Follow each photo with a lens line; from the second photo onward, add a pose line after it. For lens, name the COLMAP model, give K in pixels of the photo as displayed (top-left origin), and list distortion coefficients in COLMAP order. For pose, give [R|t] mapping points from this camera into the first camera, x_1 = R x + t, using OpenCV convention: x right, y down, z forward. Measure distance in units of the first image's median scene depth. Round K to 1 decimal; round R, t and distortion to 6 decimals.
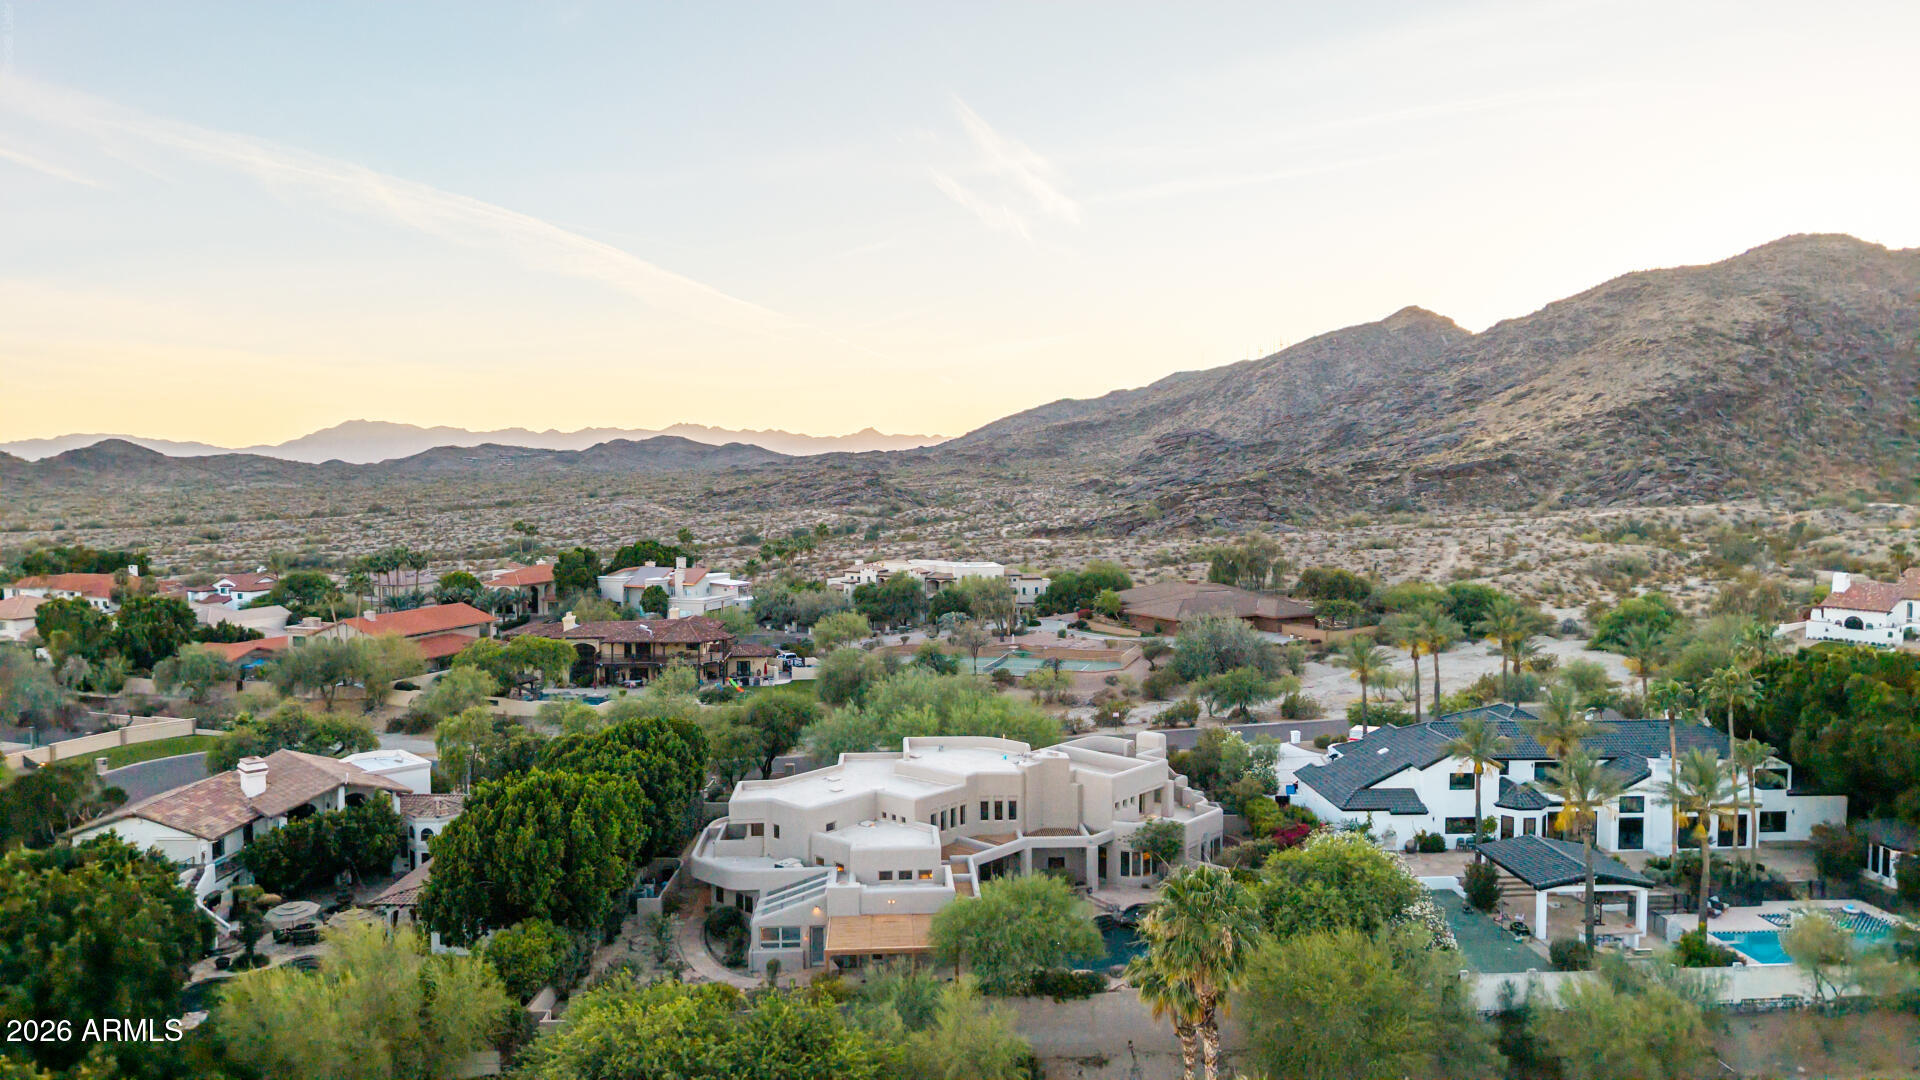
lens RADIAL K [[1261.1, 0, 960.0], [0, 1261.1, 540.0], [0, 0, 1]] dist [0.025161, -0.035971]
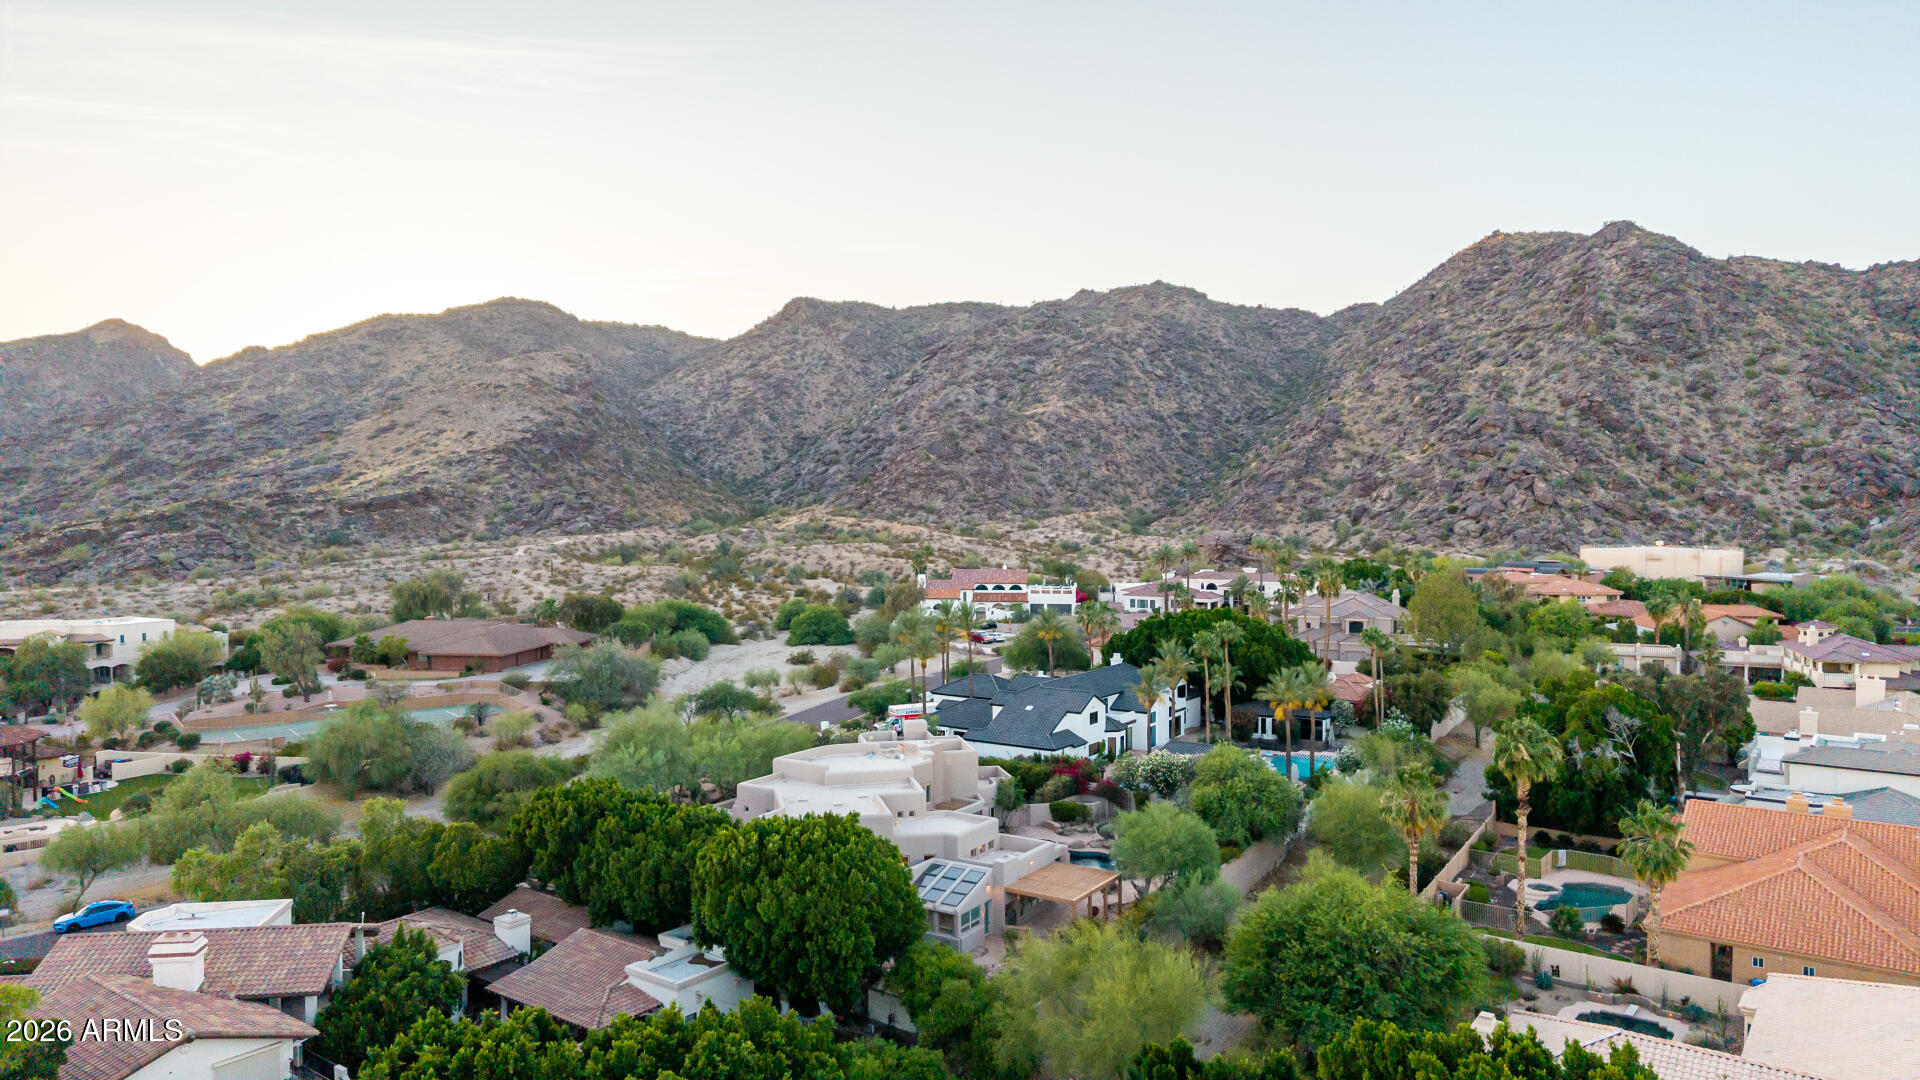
lens RADIAL K [[1267.7, 0, 958.8], [0, 1267.7, 507.7], [0, 0, 1]] dist [0.037169, -0.038970]
pose [[0.578232, -0.002922, 0.815867, -0.145566], [0.045501, 0.998553, -0.028672, -0.001834], [-0.814602, 0.053702, 0.577529, 0.050170]]
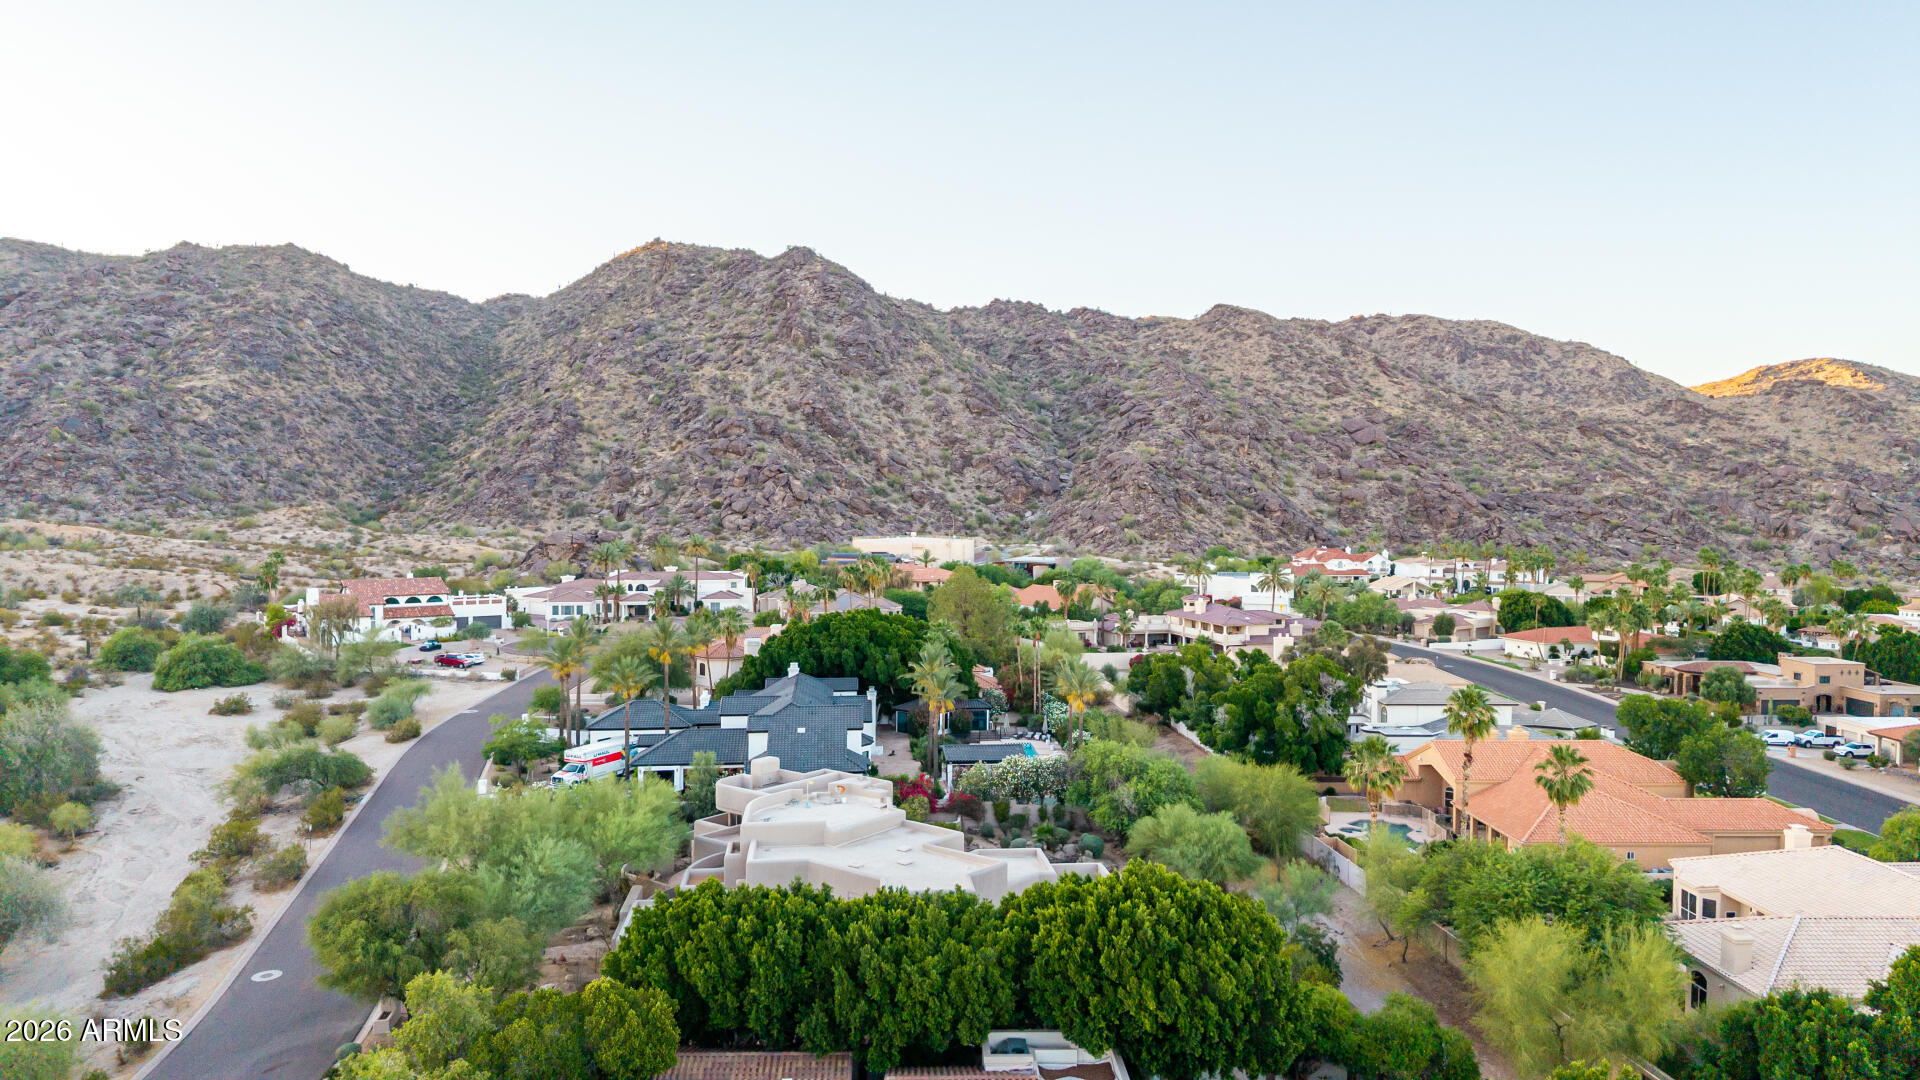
lens RADIAL K [[1261.1, 0, 960.0], [0, 1261.1, 540.0], [0, 0, 1]] dist [0.025161, -0.035971]
pose [[-0.069095, -0.032997, 0.997064, -0.156681], [0.051297, 0.998013, 0.036583, -0.009287], [-0.996290, 0.053674, -0.067265, 0.167220]]
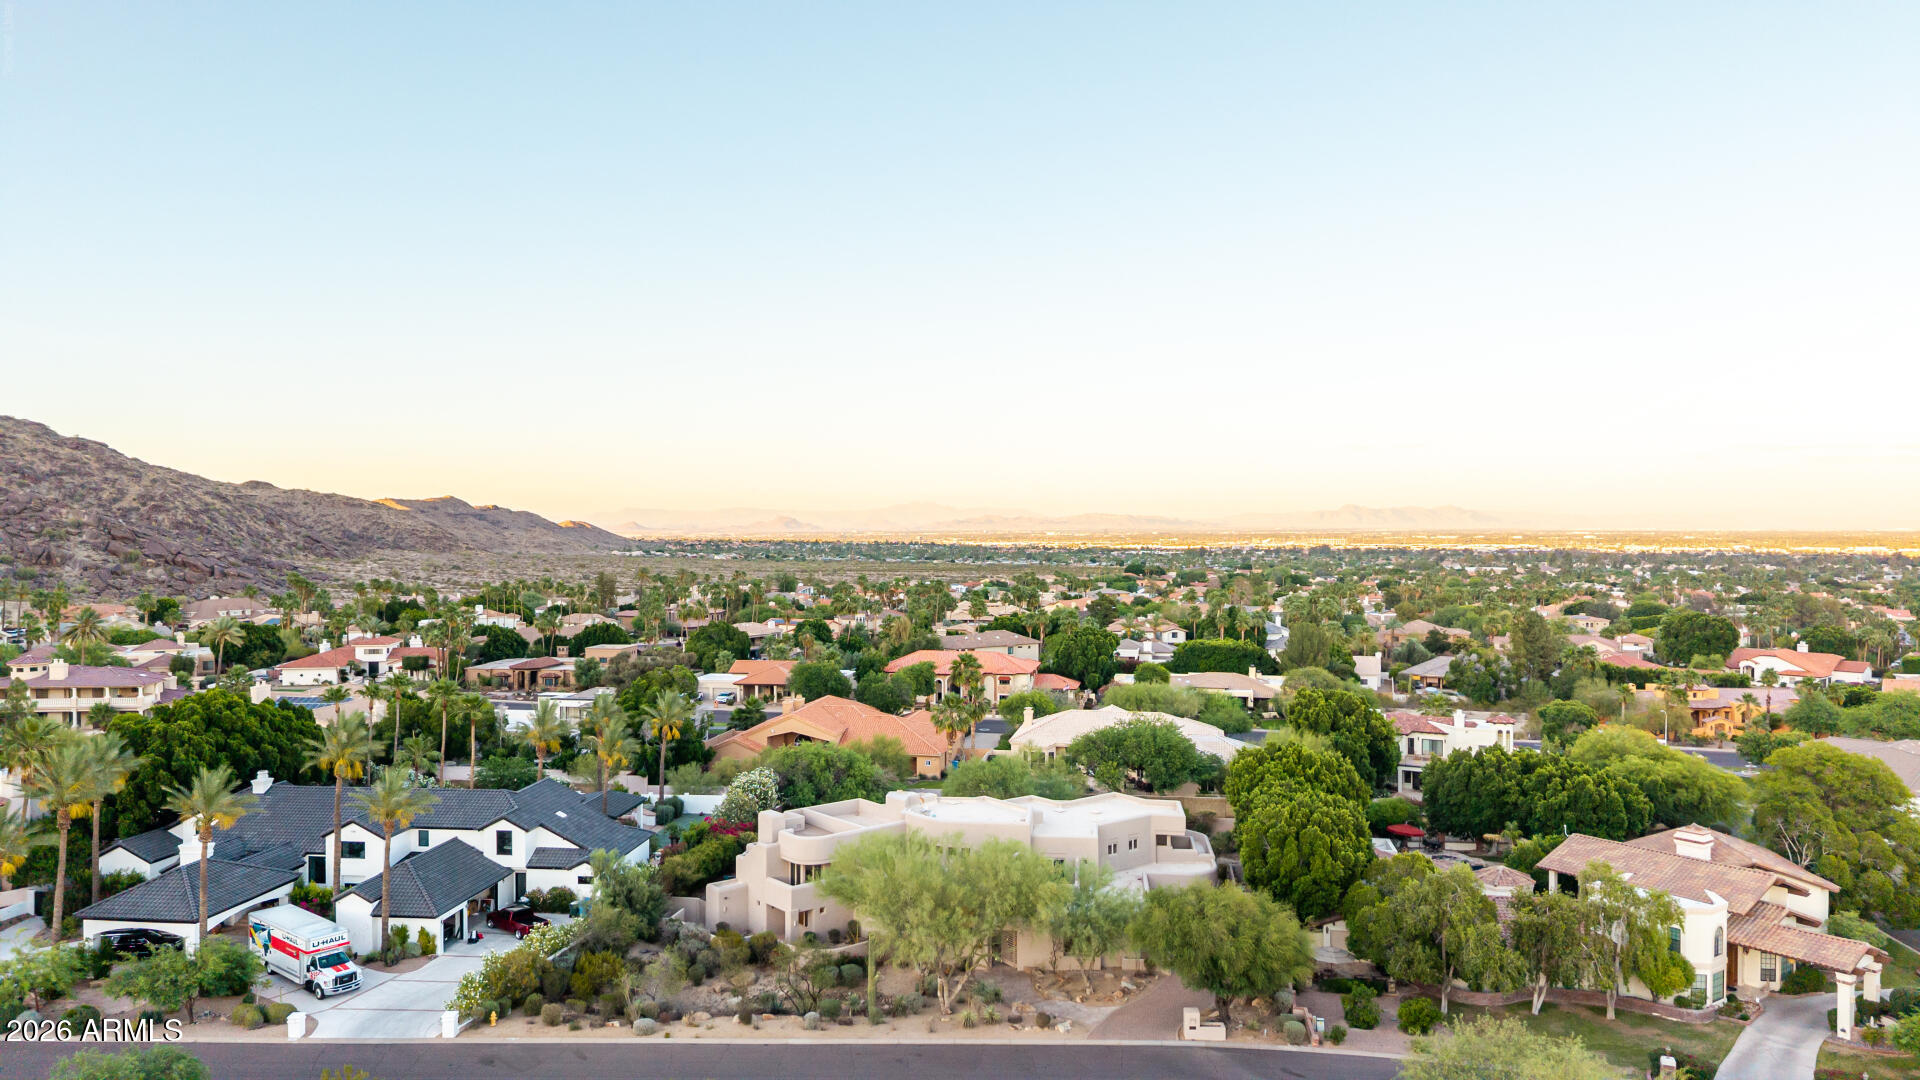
lens RADIAL K [[1276.0, 0, 960.0], [0, 1276.0, 540.0], [0, 0, 1]] dist [0.008339, 0.002038]
pose [[-0.992142, 0.000418, 0.125114, -0.022800], [0.008748, 0.997779, 0.066033, -0.019857], [-0.124808, 0.066609, -0.989942, 0.344439]]
